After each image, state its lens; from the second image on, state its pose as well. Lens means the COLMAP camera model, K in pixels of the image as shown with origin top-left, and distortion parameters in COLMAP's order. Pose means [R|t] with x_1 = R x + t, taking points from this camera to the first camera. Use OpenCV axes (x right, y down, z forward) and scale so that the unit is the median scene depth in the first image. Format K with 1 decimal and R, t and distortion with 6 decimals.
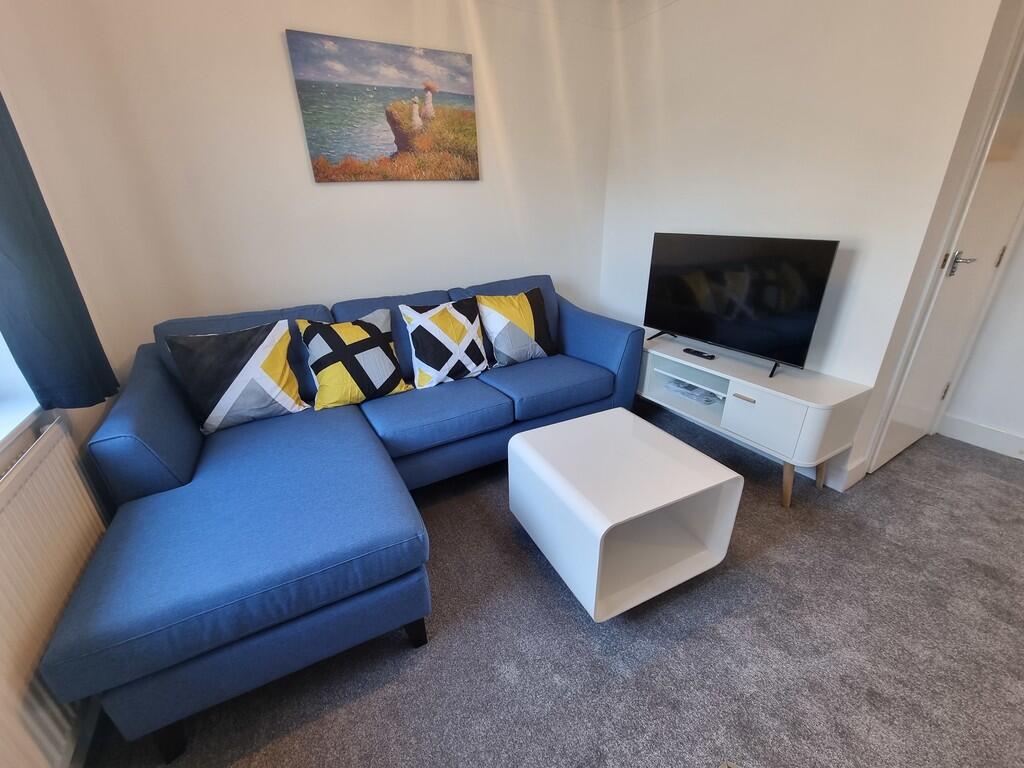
lens RADIAL K [[422.0, 0, 509.7], [0, 422.0, 396.5], [0, 0, 1]] dist [-0.011742, 0.001581]
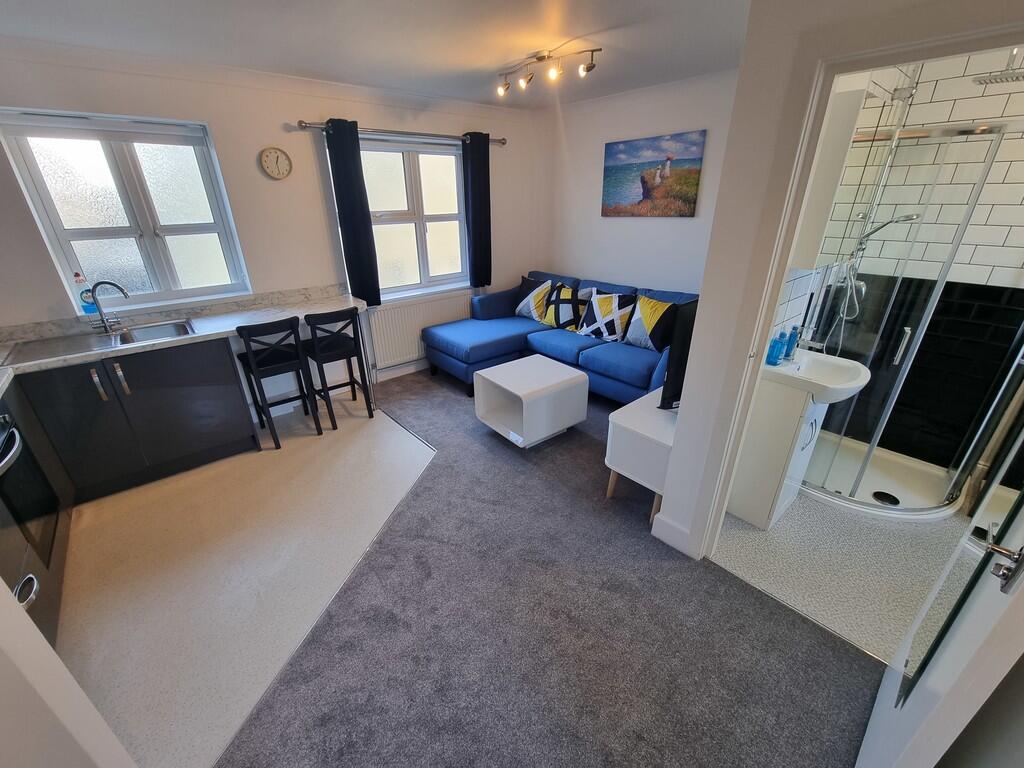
lens RADIAL K [[422.0, 0, 503.0], [0, 422.0, 397.2], [0, 0, 1]] dist [-0.011742, 0.001581]
pose [[0.182797, 0.439991, -0.879200, 1.533669], [-0.386299, 0.854488, 0.347308, -0.306950], [0.904078, 0.276147, 0.326167, 0.202309]]
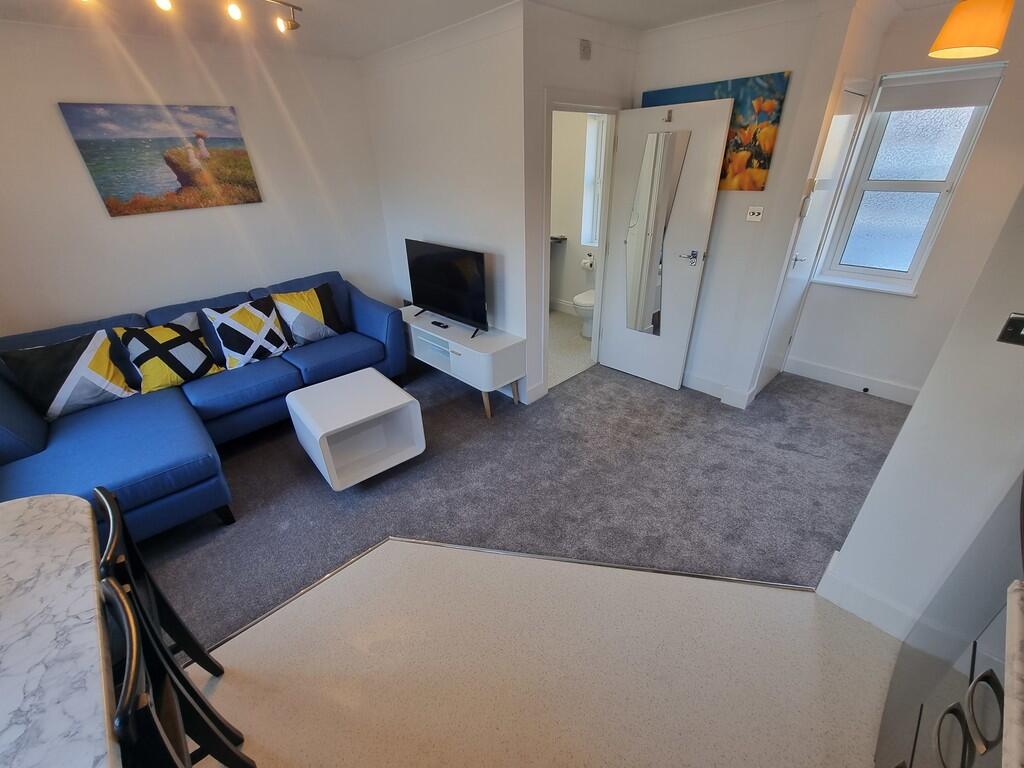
lens RADIAL K [[422.0, 0, 511.4], [0, 422.0, 396.8], [0, 0, 1]] dist [-0.011742, 0.001581]
pose [[0.968330, -0.123663, 0.216896, 0.380728], [0.103412, 0.989354, 0.102397, 0.025372], [-0.227250, -0.076725, 0.970809, -0.558897]]
